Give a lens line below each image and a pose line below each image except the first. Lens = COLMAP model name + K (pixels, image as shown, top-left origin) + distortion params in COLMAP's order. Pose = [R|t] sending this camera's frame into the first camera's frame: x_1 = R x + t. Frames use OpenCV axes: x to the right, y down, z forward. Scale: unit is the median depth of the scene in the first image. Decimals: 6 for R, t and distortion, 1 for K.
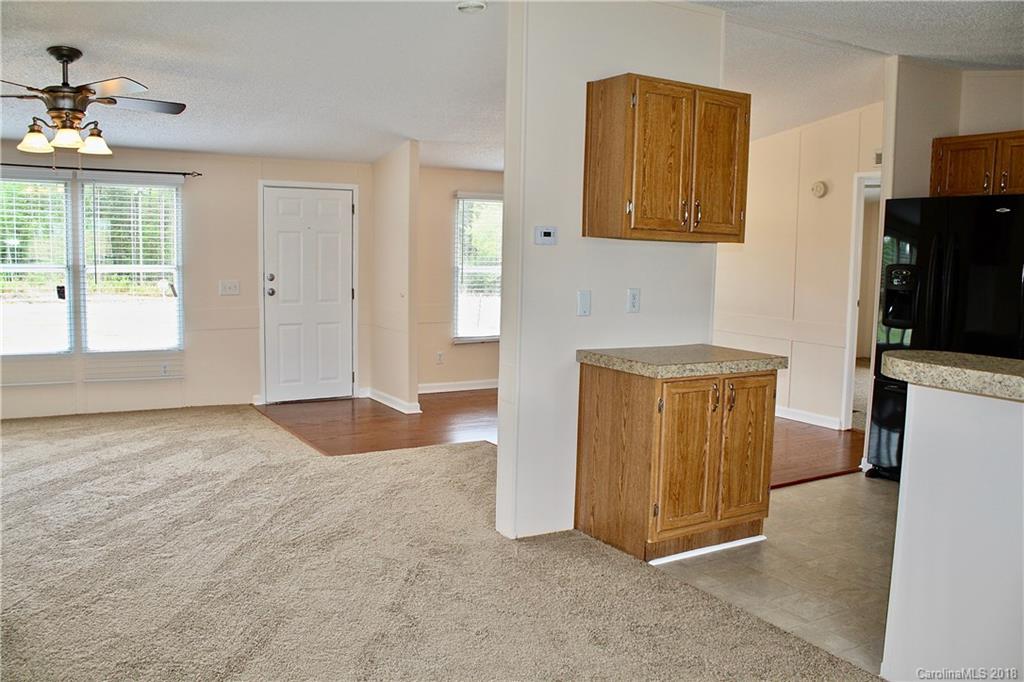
lens RADIAL K [[849.7, 0, 512.0], [0, 849.7, 341.0], [0, 0, 1]] dist [-0.166851, 0.152005]
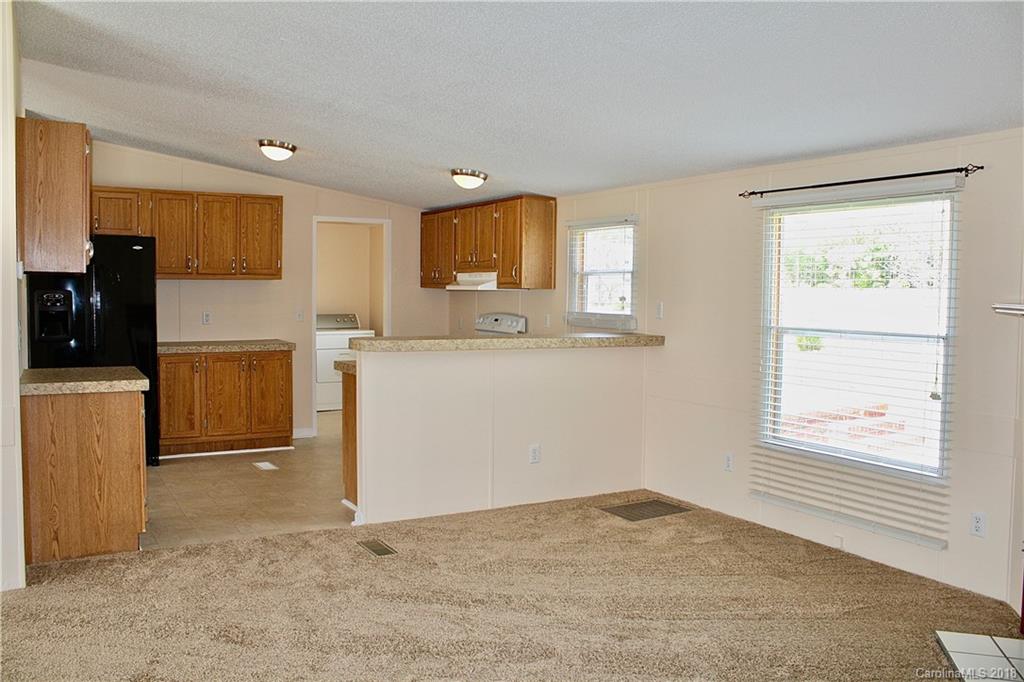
lens RADIAL K [[849.7, 0, 512.0], [0, 849.7, 341.0], [0, 0, 1]] dist [-0.166851, 0.152005]
pose [[0.016295, -0.080384, 0.996631, -0.792069], [0.092040, 0.992652, 0.078558, -0.056472], [-0.995622, 0.090449, 0.023574, 0.360775]]
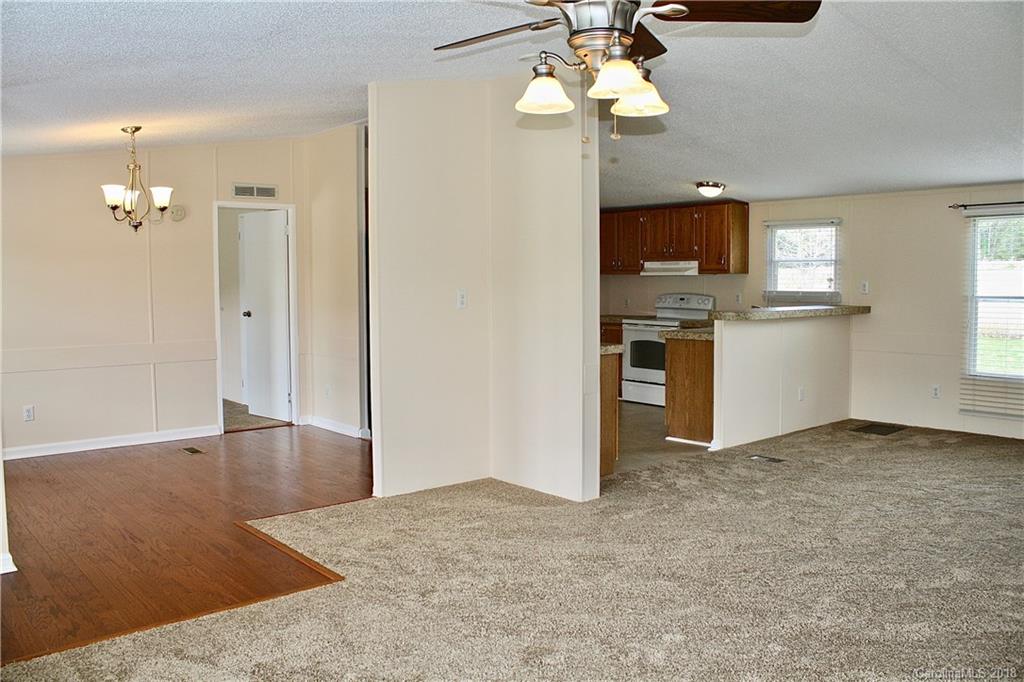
lens RADIAL K [[849.7, 0, 512.0], [0, 849.7, 341.0], [0, 0, 1]] dist [-0.166851, 0.152005]
pose [[-0.181241, -0.094424, 0.978895, -1.051431], [0.106419, 0.987652, 0.114972, -0.138708], [-0.977664, 0.125010, -0.168954, 1.093535]]
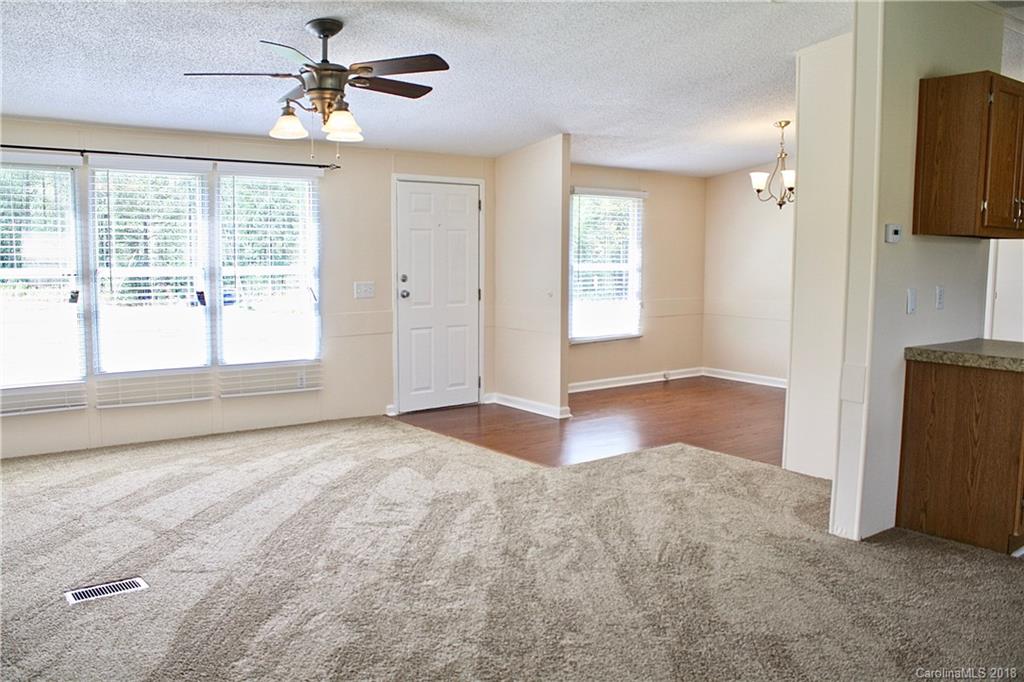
lens RADIAL K [[849.7, 0, 512.0], [0, 849.7, 341.0], [0, 0, 1]] dist [-0.166851, 0.152005]
pose [[0.991924, -0.025822, 0.124177, -0.462092], [0.025418, 0.999665, 0.004837, -0.012542], [-0.124261, -0.001641, 0.992248, 0.083533]]
